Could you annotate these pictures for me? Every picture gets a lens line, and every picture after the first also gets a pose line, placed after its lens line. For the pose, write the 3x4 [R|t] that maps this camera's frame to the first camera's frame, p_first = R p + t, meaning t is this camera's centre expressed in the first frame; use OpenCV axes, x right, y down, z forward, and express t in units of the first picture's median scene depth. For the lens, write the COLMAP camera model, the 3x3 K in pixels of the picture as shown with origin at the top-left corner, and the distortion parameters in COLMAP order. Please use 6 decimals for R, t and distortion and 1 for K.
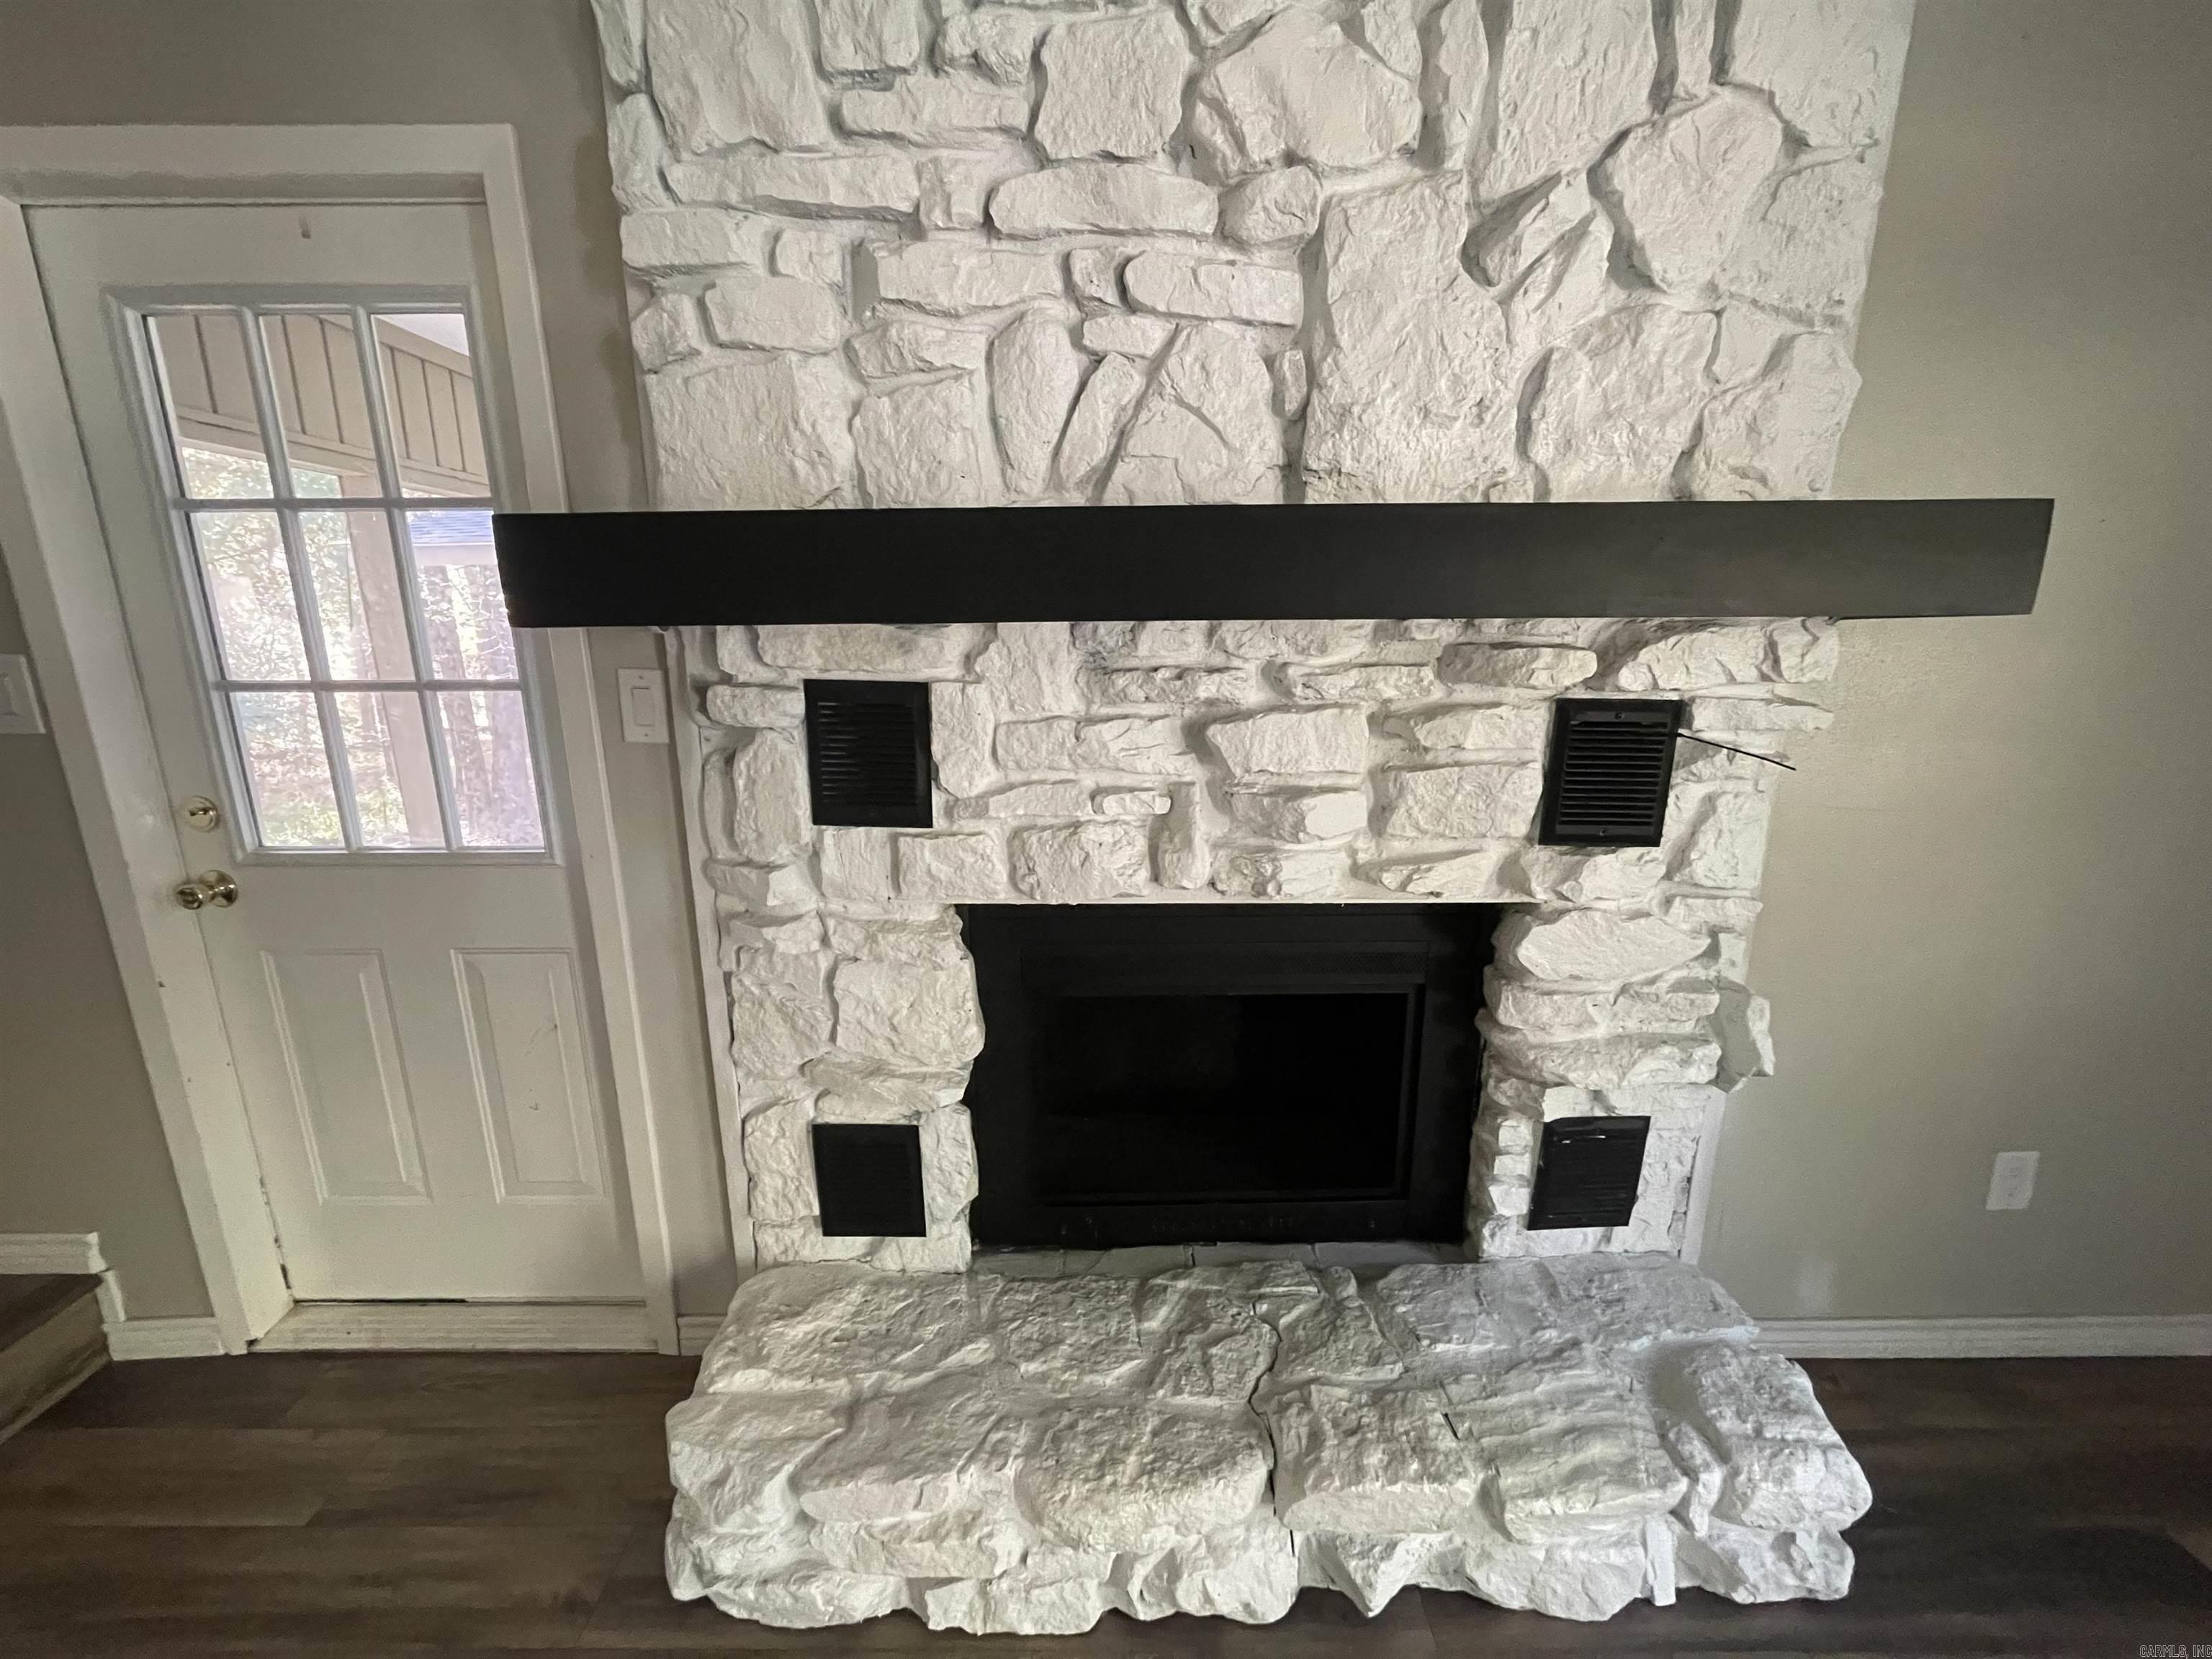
lens RADIAL K [[888.8, 0, 1102.1], [0, 888.8, 838.5], [0, 0, 1]] dist [-0.006360, 0.000602]
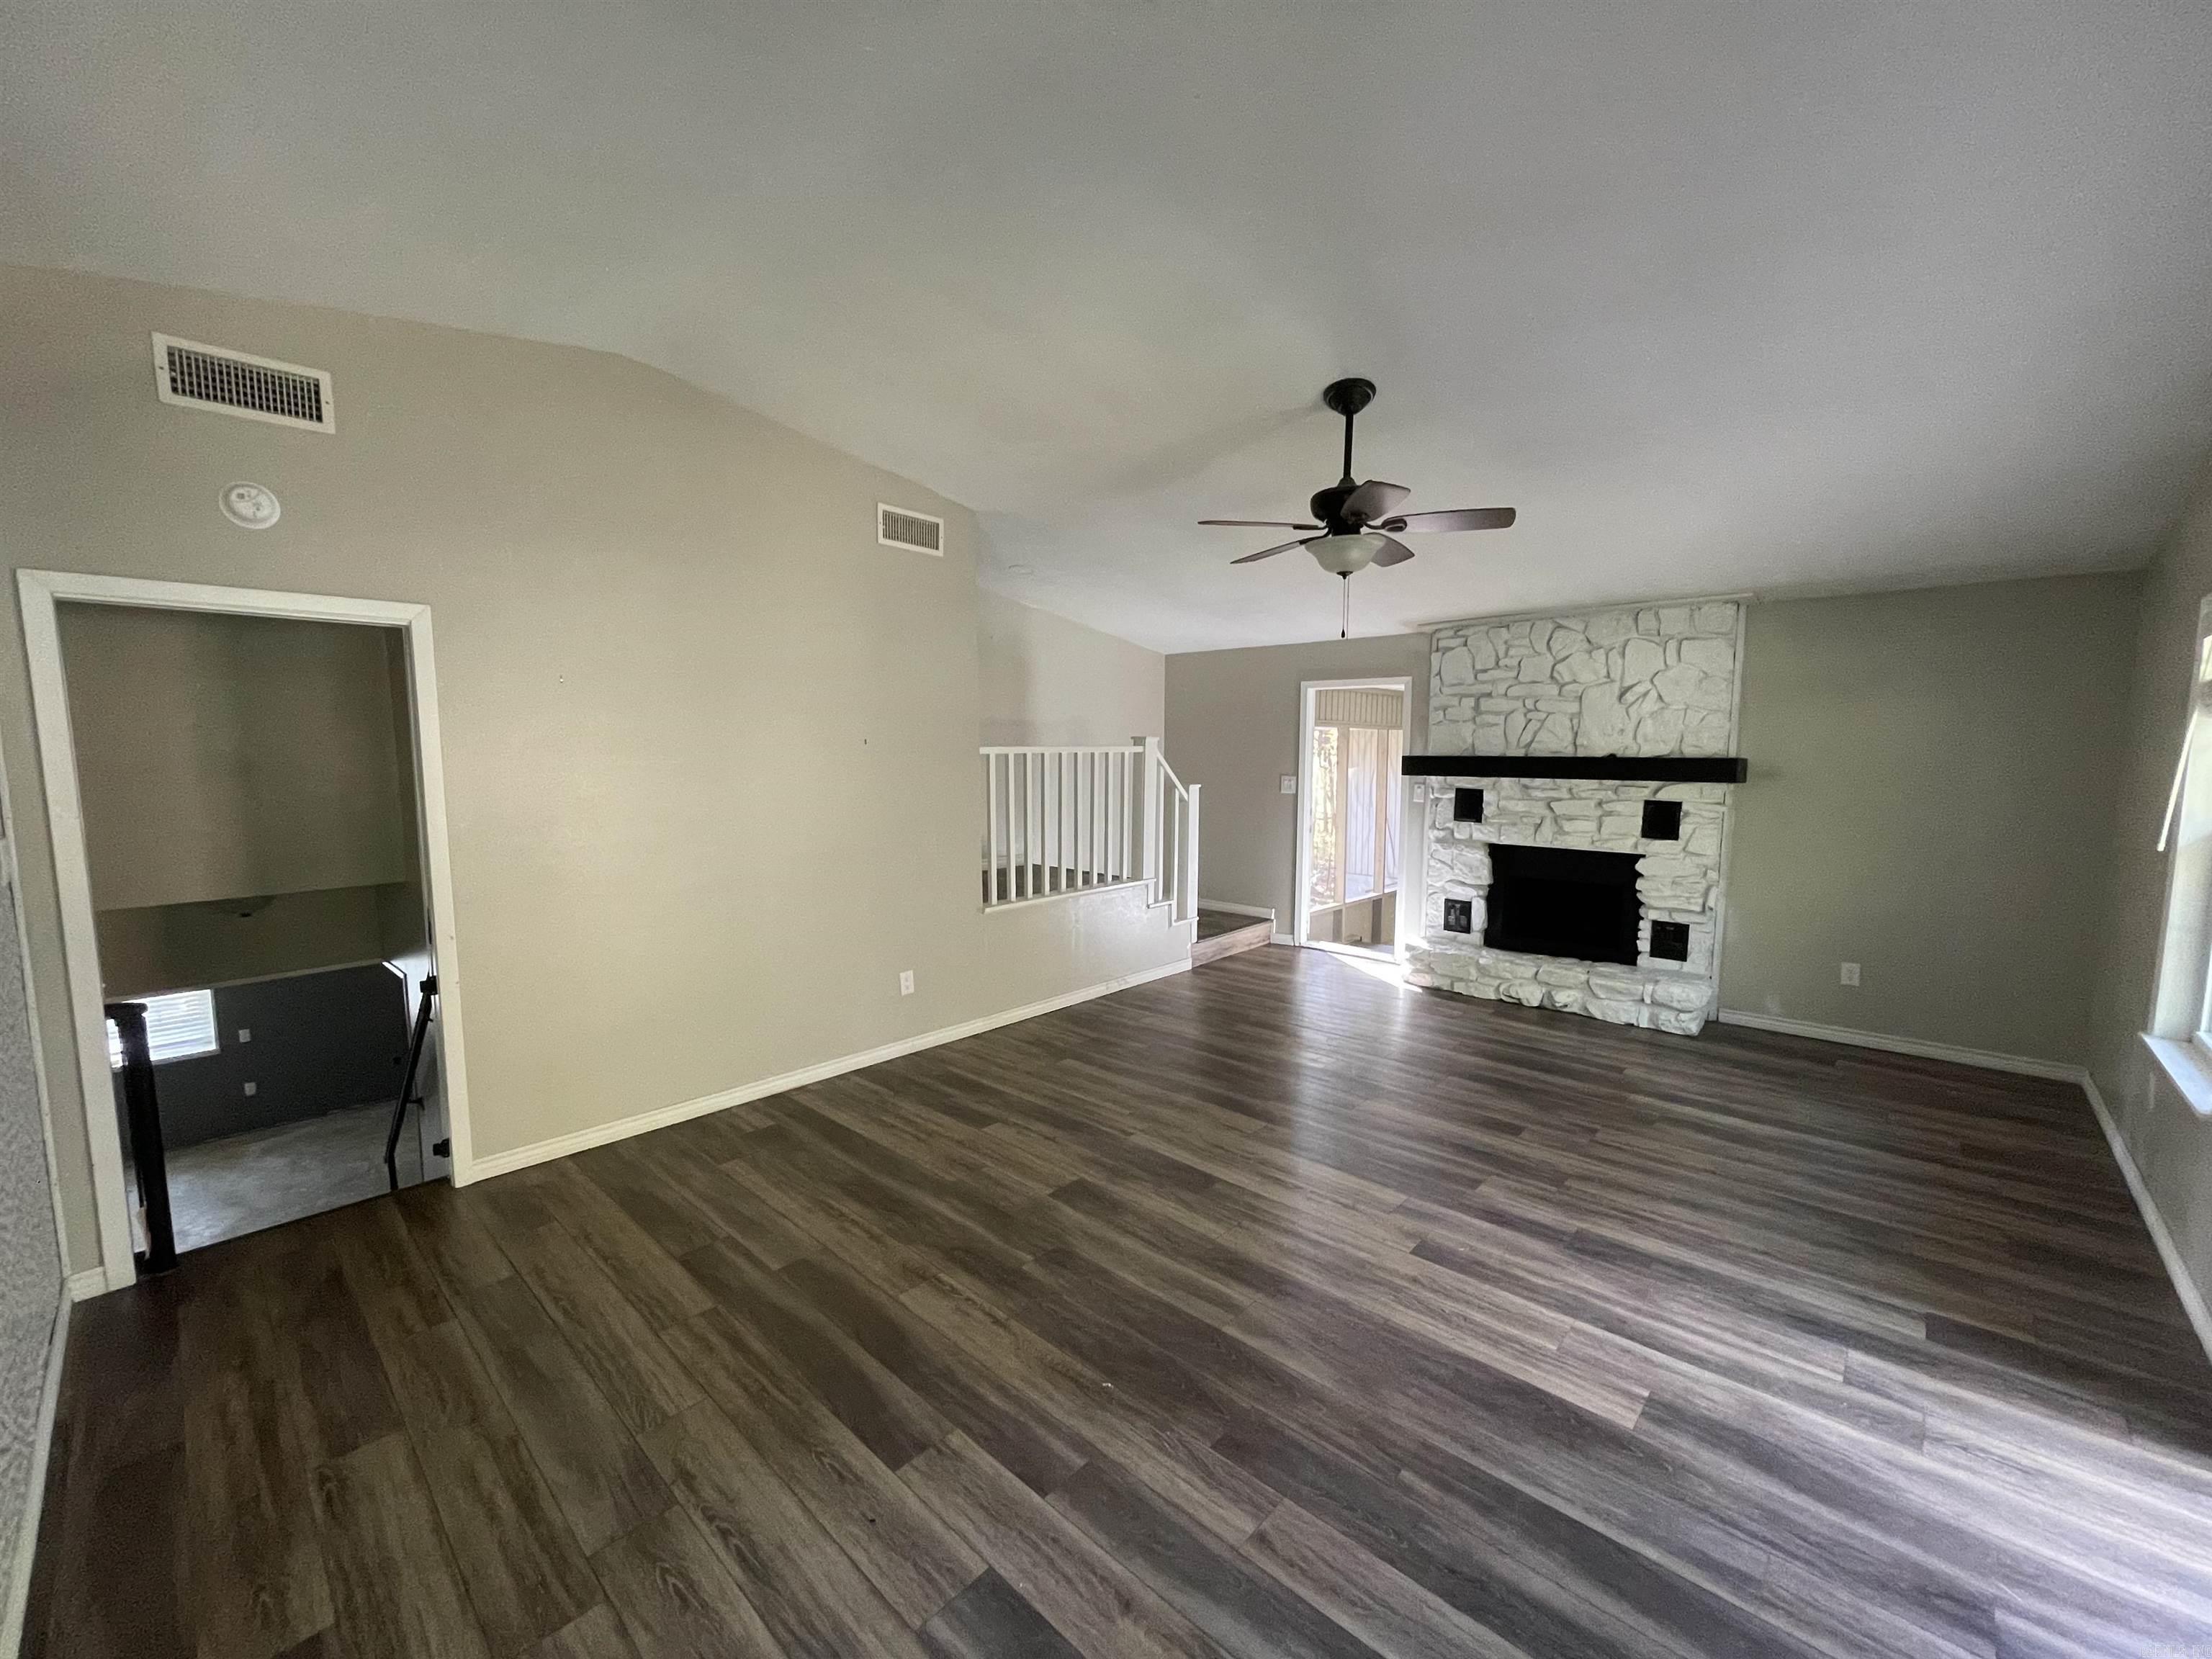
lens RADIAL K [[888.8, 0, 1107.1], [0, 888.8, 838.7], [0, 0, 1]] dist [-0.006360, 0.000602]
pose [[0.735135, 0.076786, -0.673559, 1.411781], [-0.155782, 0.986110, -0.057606, 0.606919], [0.659780, 0.147276, 0.736886, -3.430661]]
